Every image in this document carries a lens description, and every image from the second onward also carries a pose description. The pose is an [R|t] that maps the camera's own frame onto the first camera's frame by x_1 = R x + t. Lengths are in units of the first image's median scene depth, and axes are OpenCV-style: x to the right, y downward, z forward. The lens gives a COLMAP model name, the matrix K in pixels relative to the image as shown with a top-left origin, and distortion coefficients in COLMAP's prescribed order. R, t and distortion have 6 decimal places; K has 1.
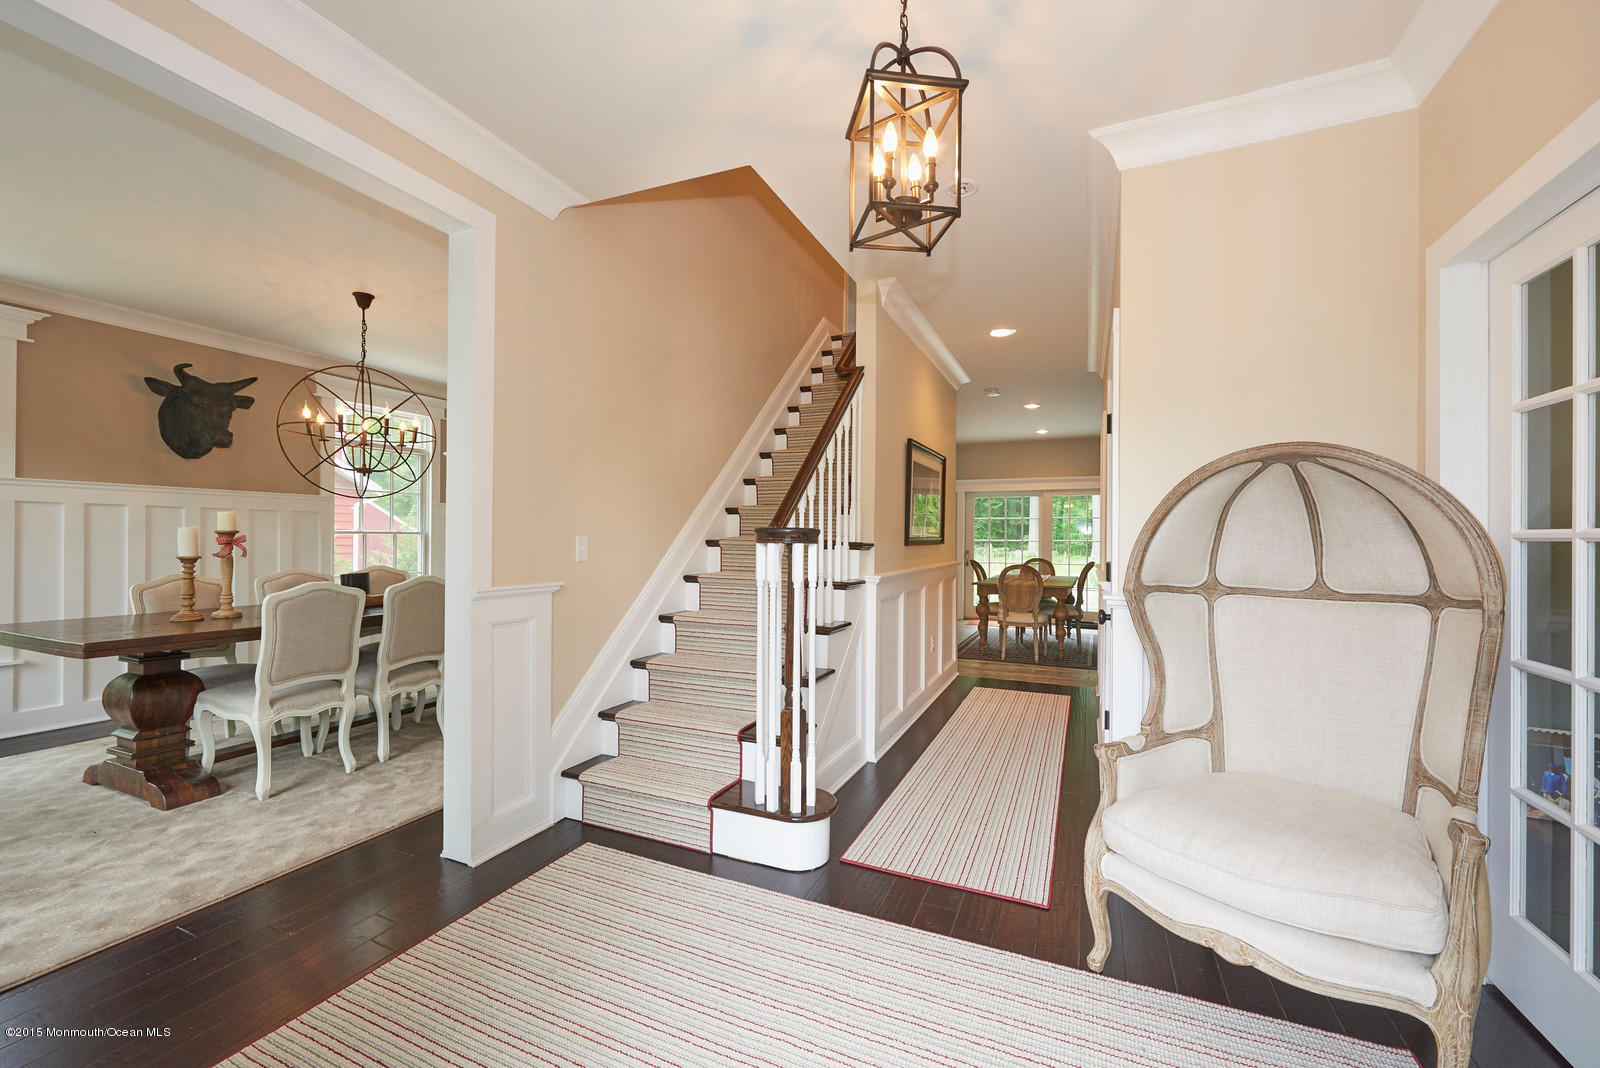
lens RADIAL K [[641.0, 0, 800.1], [0, 641.0, 543.4], [0, 0, 1]] dist [0.001190, -0.000368]
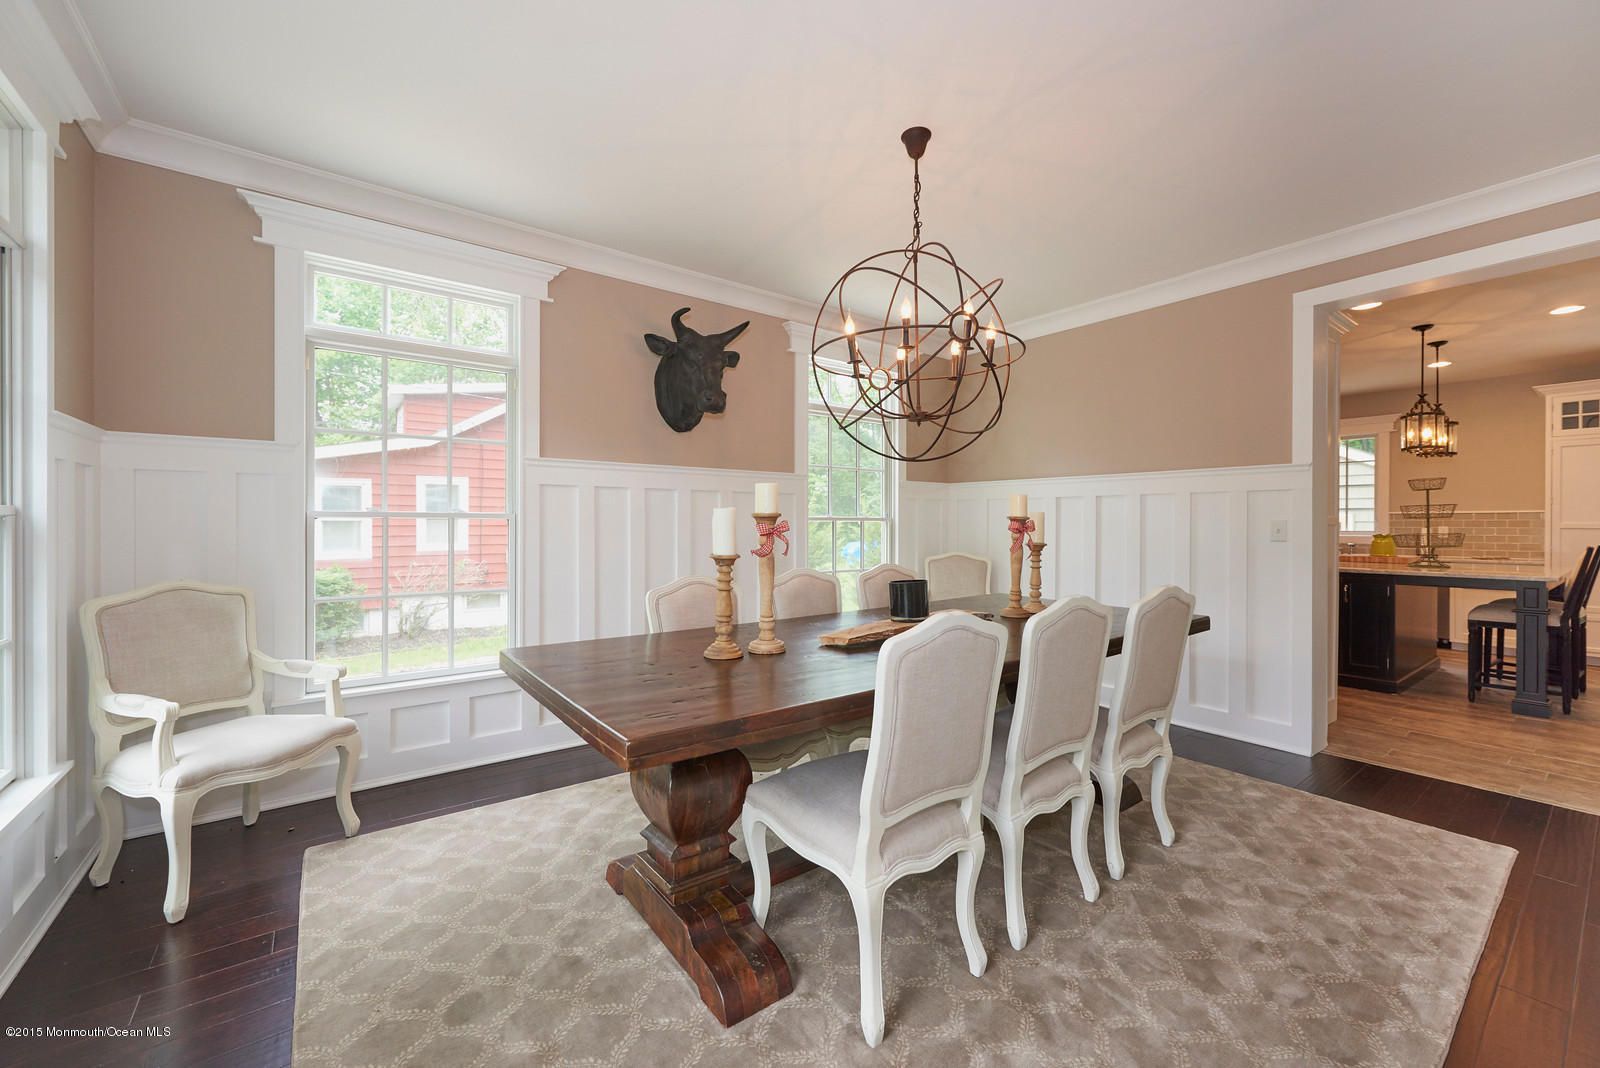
lens RADIAL K [[641.0, 0, 804.6], [0, 641.0, 528.8], [0, 0, 1]] dist [0.001190, -0.000368]
pose [[0.878349, -0.003526, -0.478008, -0.561388], [0.003624, 0.999993, -0.000717, -0.004295], [0.478007, -0.001102, 0.878355, 0.465516]]
